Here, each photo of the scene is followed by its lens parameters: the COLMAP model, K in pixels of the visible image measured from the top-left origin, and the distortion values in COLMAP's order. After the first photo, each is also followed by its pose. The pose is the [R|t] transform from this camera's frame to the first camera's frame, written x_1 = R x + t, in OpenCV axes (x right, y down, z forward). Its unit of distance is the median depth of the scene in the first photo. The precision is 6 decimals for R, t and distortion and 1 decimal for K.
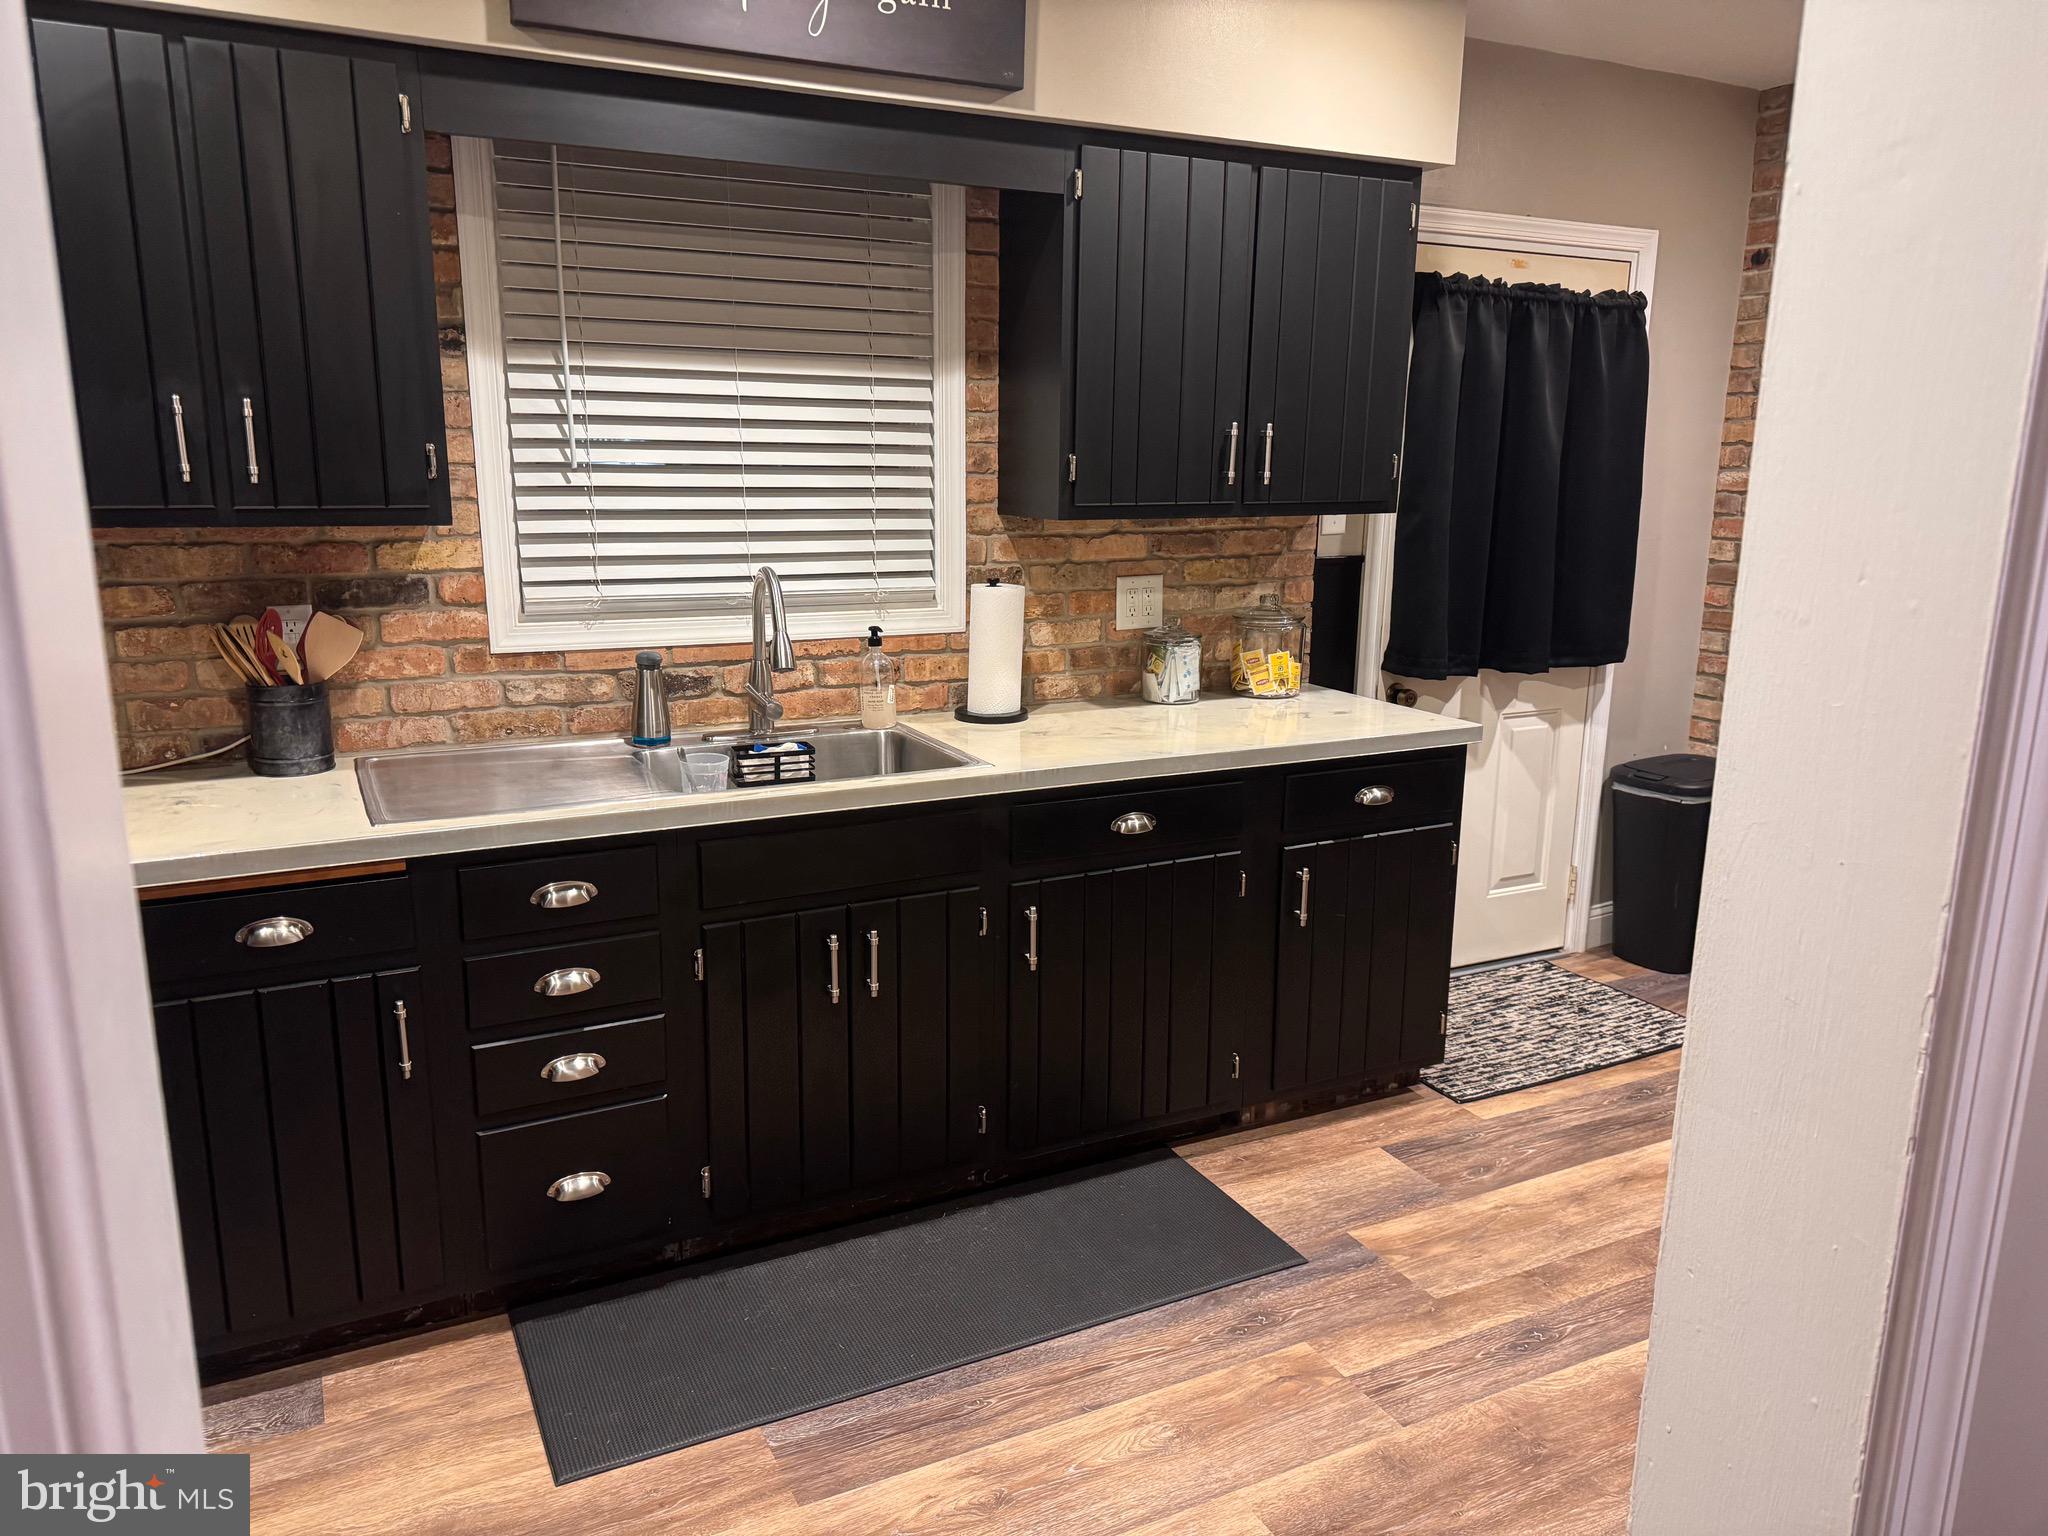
lens RADIAL K [[1429.9, 0, 1024.0], [0, 1429.9, 768.0], [0, 0, 1]] dist [0.006103, -0.111459]
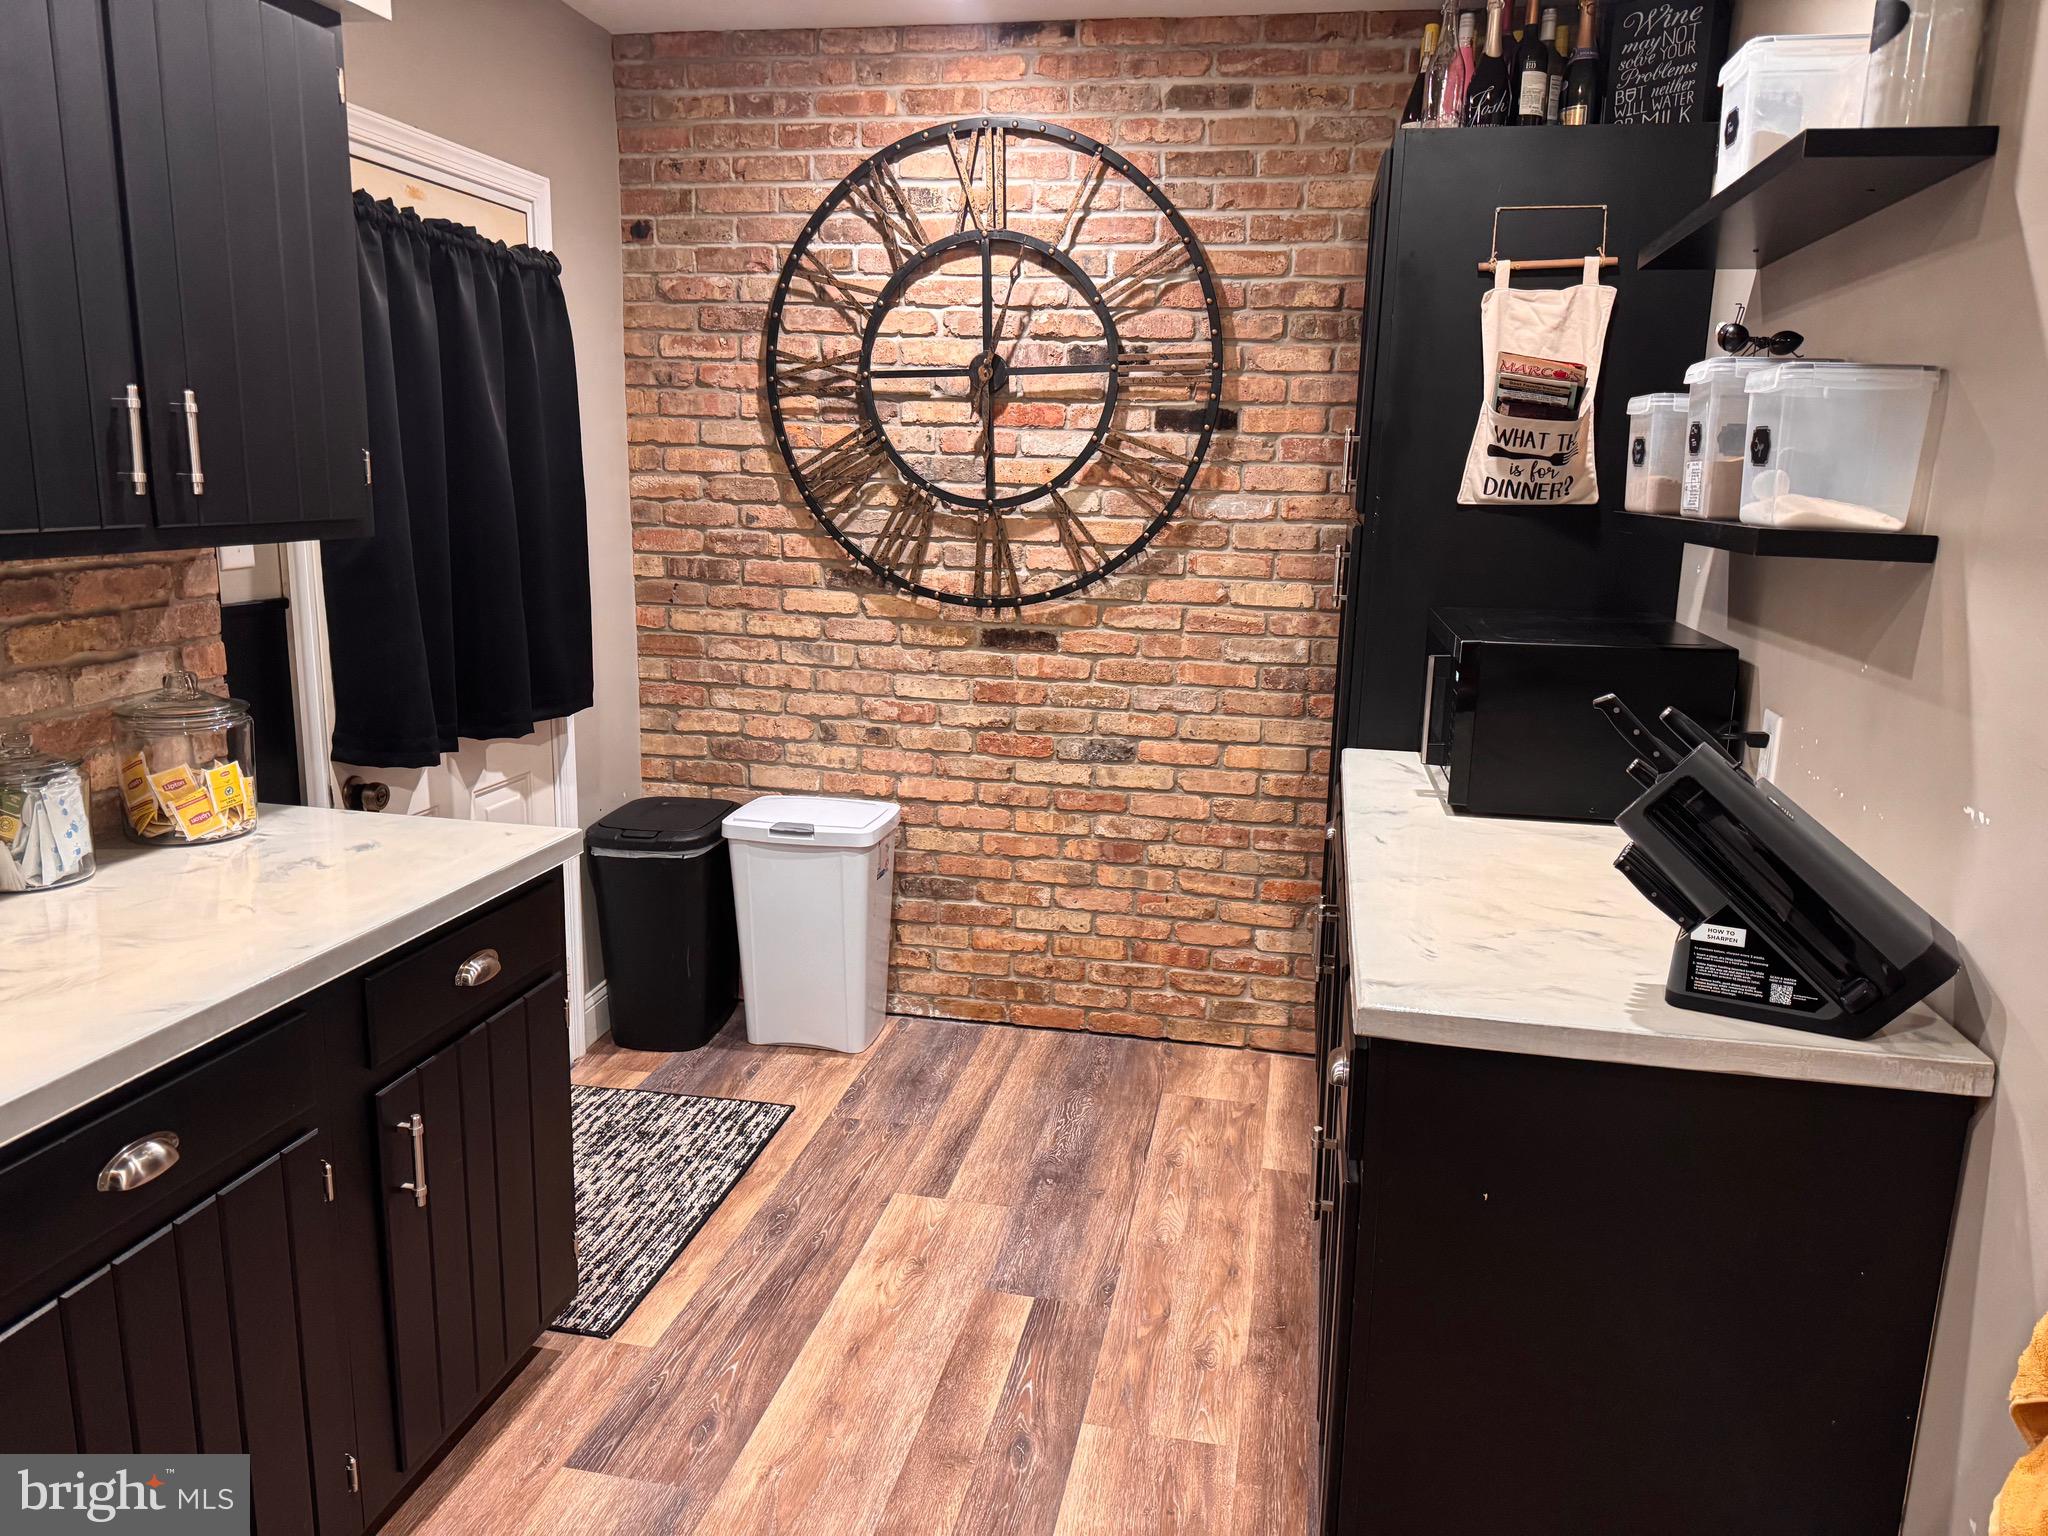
lens RADIAL K [[1407.0, 0, 1024.0], [0, 1407.0, 768.0], [0, 0, 1]] dist [0.003712, -0.003050]
pose [[0.608687, -0.147301, 0.779617, -0.080162], [0.142788, 0.986909, 0.074984, -0.072329], [-0.780456, 0.065678, 0.621752, 0.335338]]
